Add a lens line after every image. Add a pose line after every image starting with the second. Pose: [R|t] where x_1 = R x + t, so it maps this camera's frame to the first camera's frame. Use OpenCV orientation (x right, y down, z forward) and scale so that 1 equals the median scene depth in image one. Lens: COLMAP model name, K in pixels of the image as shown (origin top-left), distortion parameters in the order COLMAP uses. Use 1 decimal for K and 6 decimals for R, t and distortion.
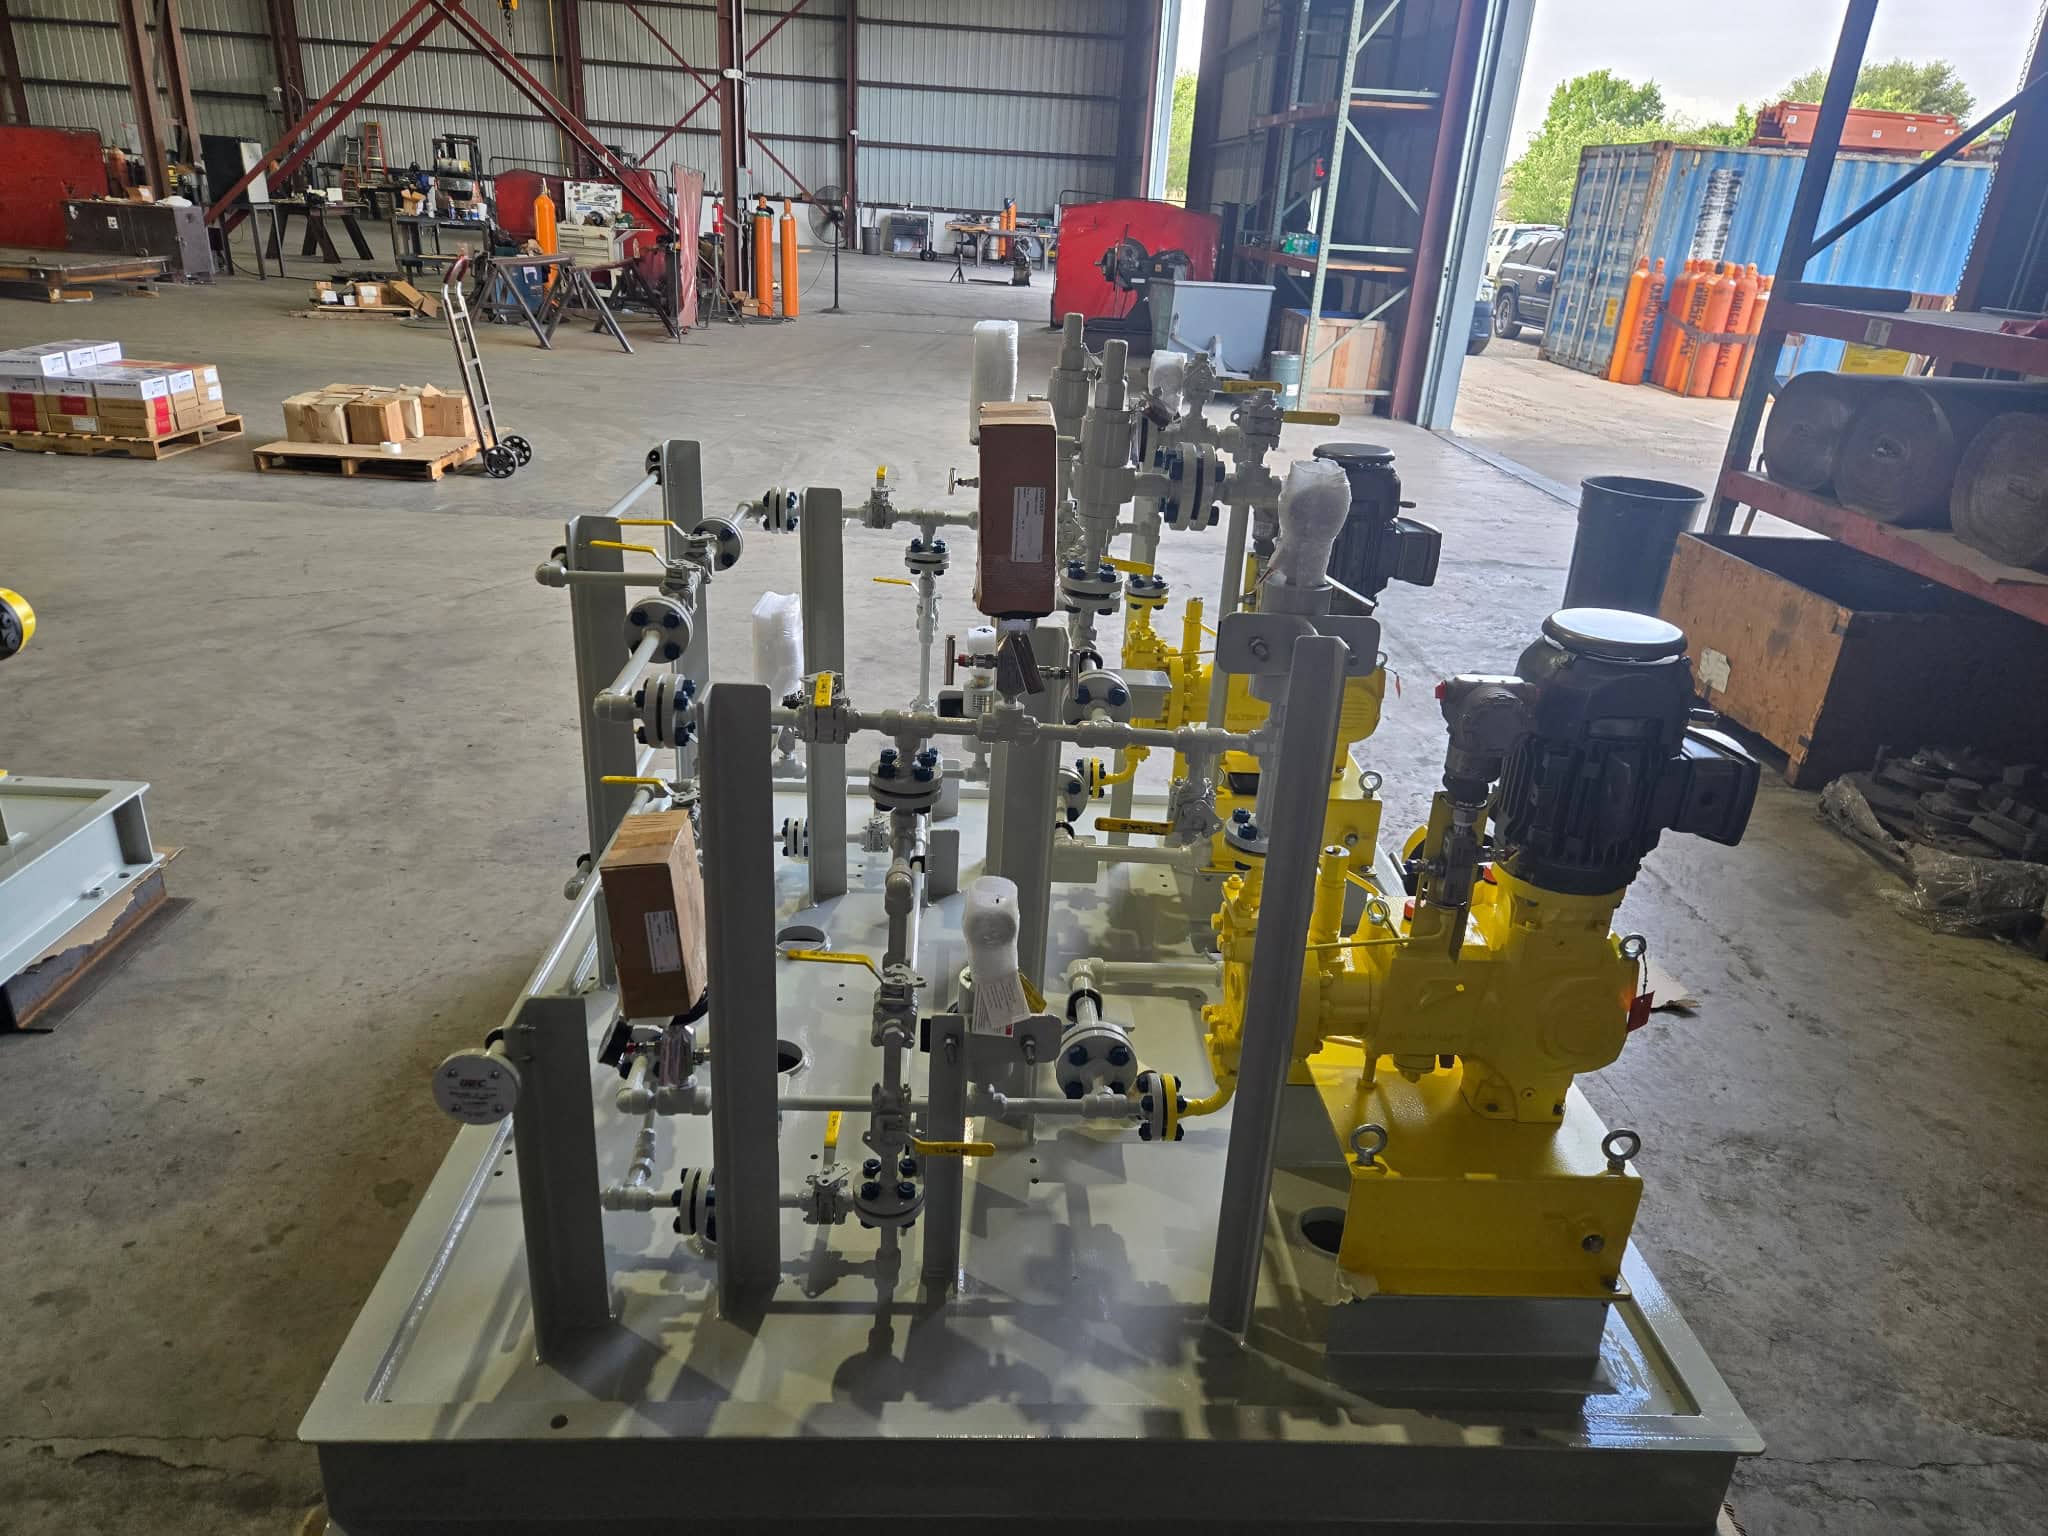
lens RADIAL K [[1390.6, 0, 1024.0], [0, 1390.6, 768.0], [0, 0, 1]] dist [0.025391, -0.002391]
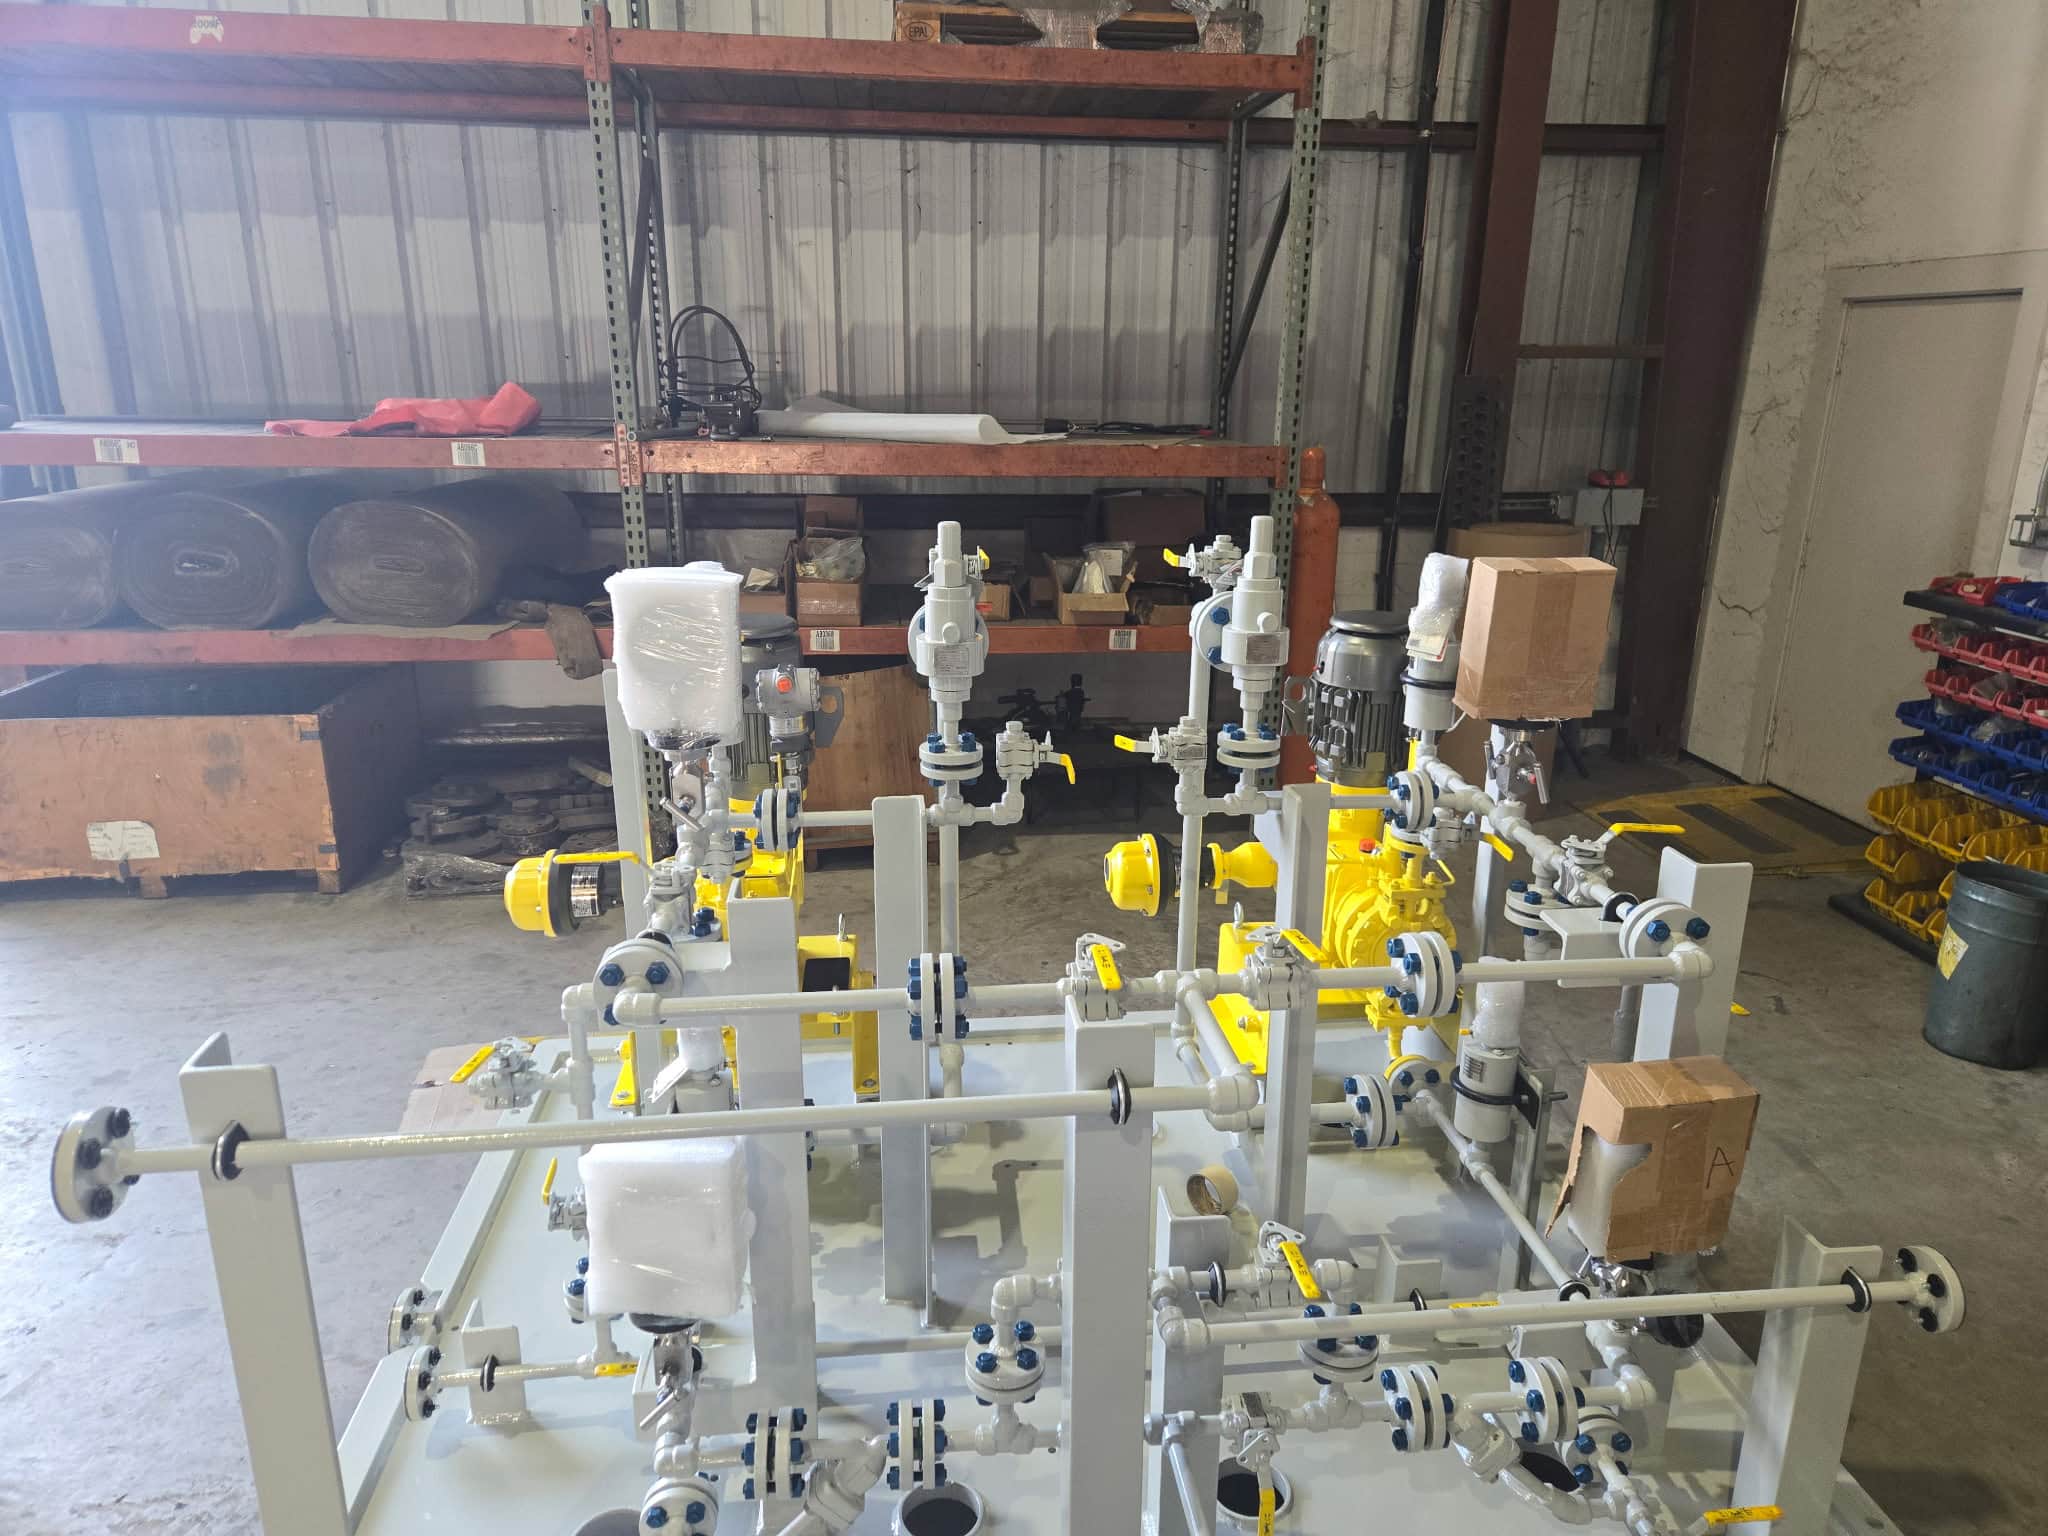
lens RADIAL K [[1390.6, 0, 1024.0], [0, 1390.6, 768.0], [0, 0, 1]] dist [0.025391, -0.002391]
pose [[-0.059924, -0.343484, 0.937245, -0.384195], [0.372859, 0.863268, 0.340212, -0.221443], [-0.925951, 0.369847, 0.076341, 0.443757]]
